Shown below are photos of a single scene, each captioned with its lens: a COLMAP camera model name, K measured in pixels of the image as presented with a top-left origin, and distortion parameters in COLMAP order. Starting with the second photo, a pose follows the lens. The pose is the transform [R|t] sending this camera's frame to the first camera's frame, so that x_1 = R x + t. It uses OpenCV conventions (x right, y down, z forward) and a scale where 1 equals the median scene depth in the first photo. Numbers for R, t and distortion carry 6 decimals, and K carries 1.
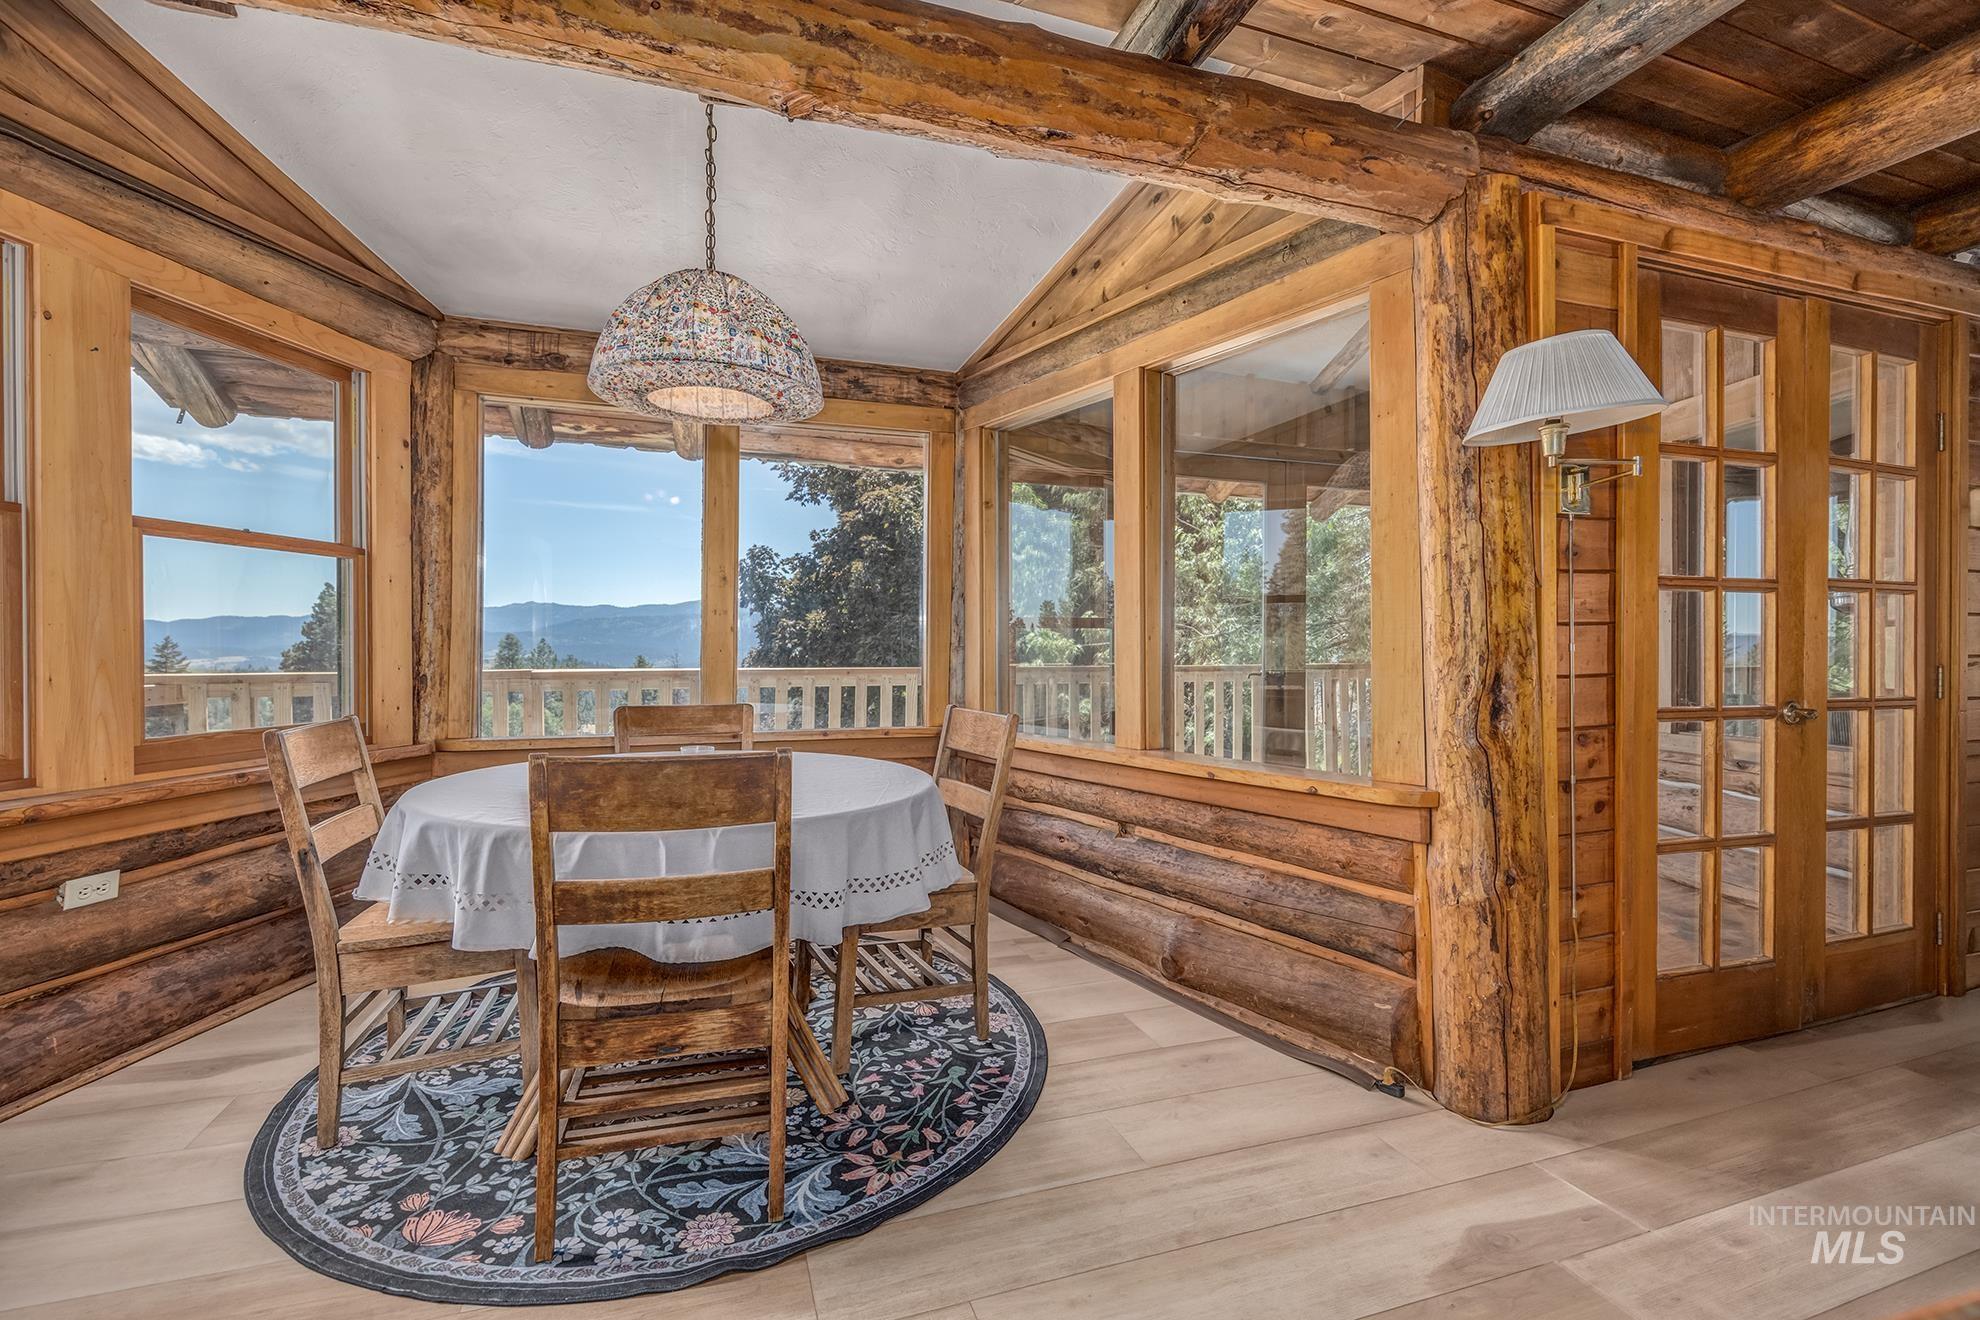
lens RADIAL K [[874.8, 0, 986.2], [0, 874.8, 675.0], [0, 0, 1]] dist [0.000967, -0.000414]
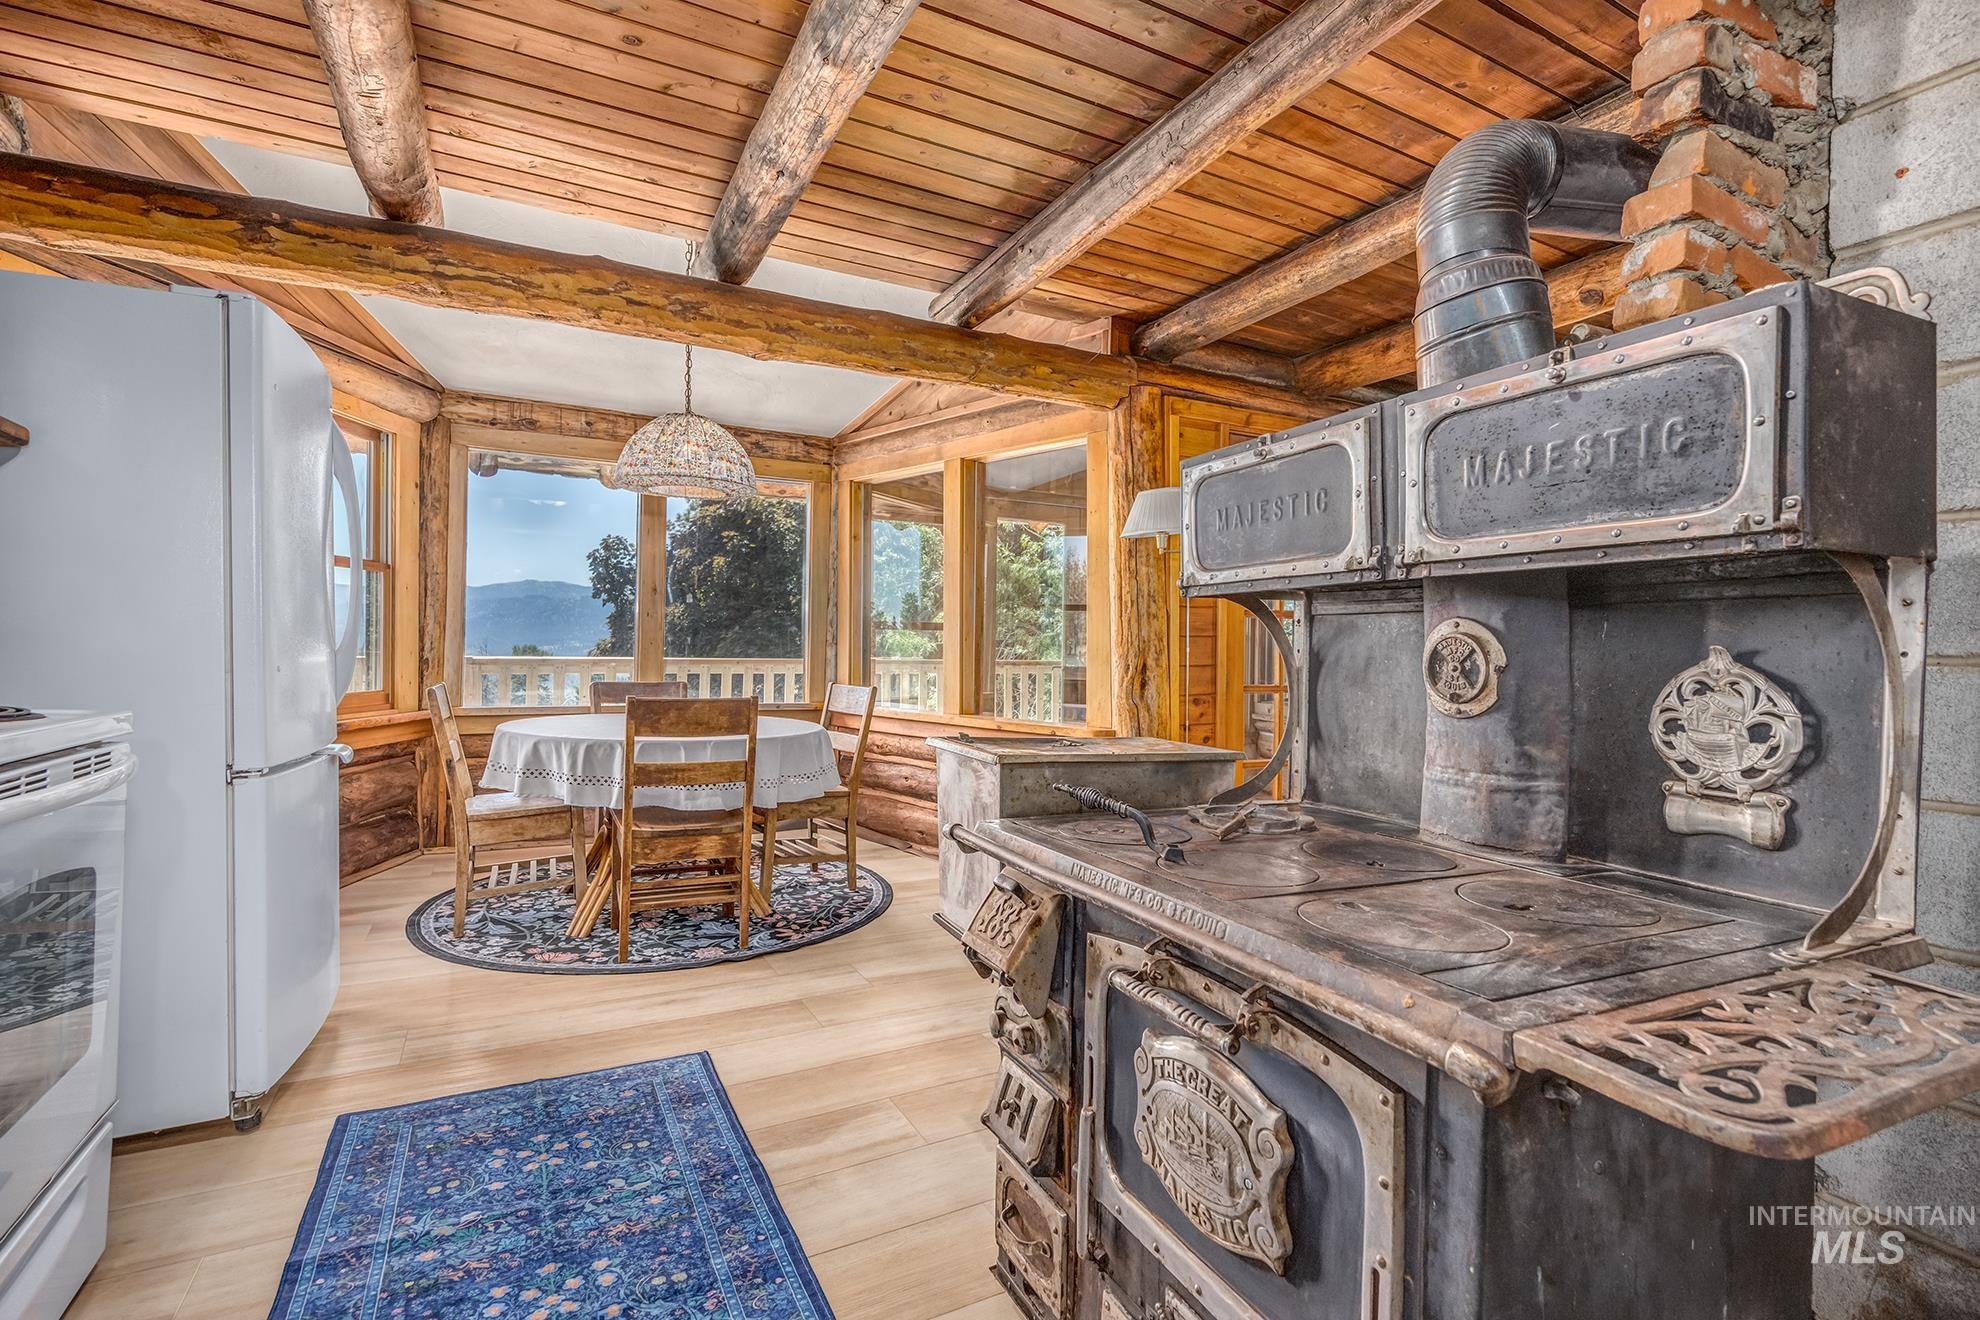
lens RADIAL K [[937.9, 0, 991.7], [0, 937.9, 679.9], [0, 0, 1]] dist [0.014109, -0.000143]
pose [[0.987681, 0.008528, 0.156248, -0.026111], [-0.009776, 0.999926, 0.007215, 0.019761], [-0.156175, -0.008653, 0.987692, -0.801013]]
